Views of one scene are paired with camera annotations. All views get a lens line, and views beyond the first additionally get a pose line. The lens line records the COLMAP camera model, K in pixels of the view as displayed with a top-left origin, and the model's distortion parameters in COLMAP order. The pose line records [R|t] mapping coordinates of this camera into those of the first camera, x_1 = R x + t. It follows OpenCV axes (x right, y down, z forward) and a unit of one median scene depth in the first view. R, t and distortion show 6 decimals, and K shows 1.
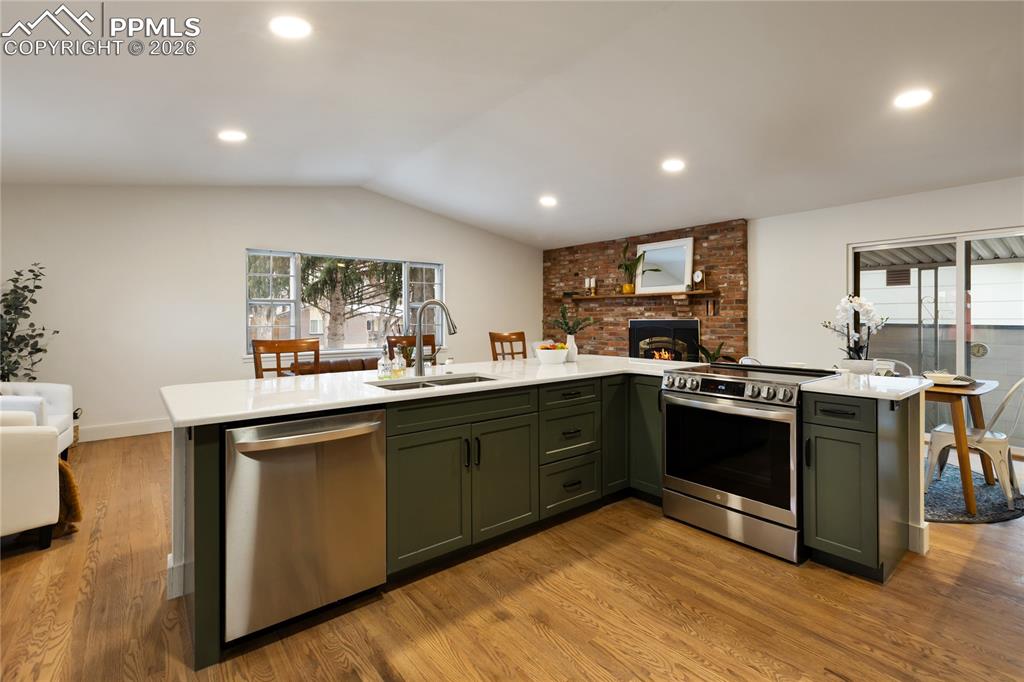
lens RADIAL K [[469.3, 0, 504.3], [0, 469.3, 318.1], [0, 0, 1]] dist [0.004766, -0.001425]
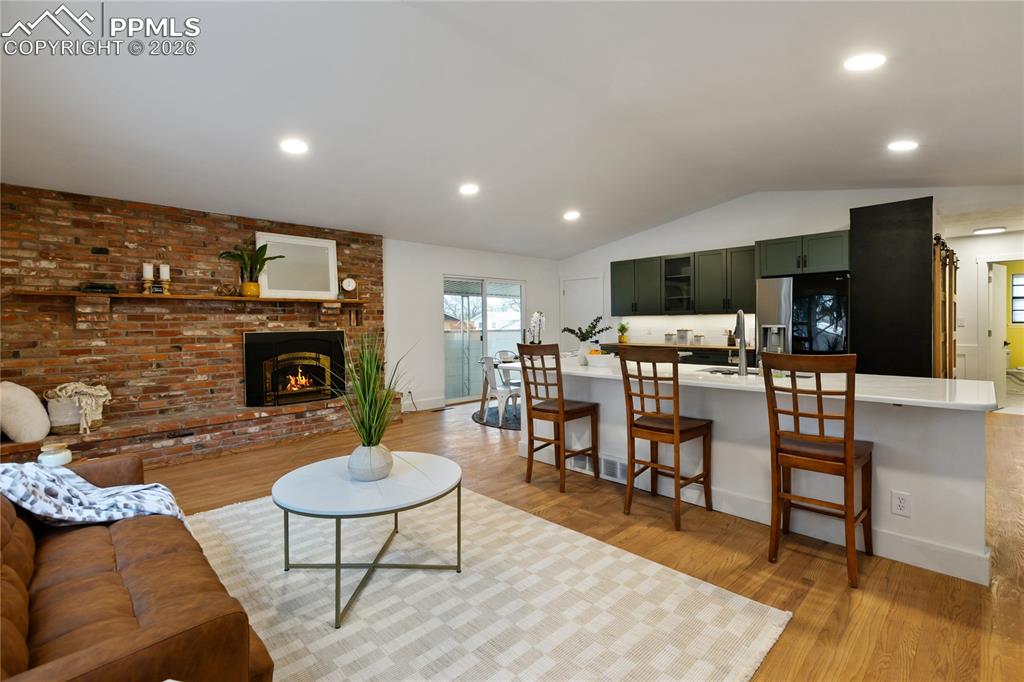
lens RADIAL K [[469.3, 0, 527.3], [0, 469.3, 331.1], [0, 0, 1]] dist [0.004766, -0.001425]
pose [[-0.136904, -0.013591, 0.990491, -0.558702], [0.016411, 0.999738, 0.015986, -0.003530], [-0.990448, 0.018444, -0.136645, 0.748482]]
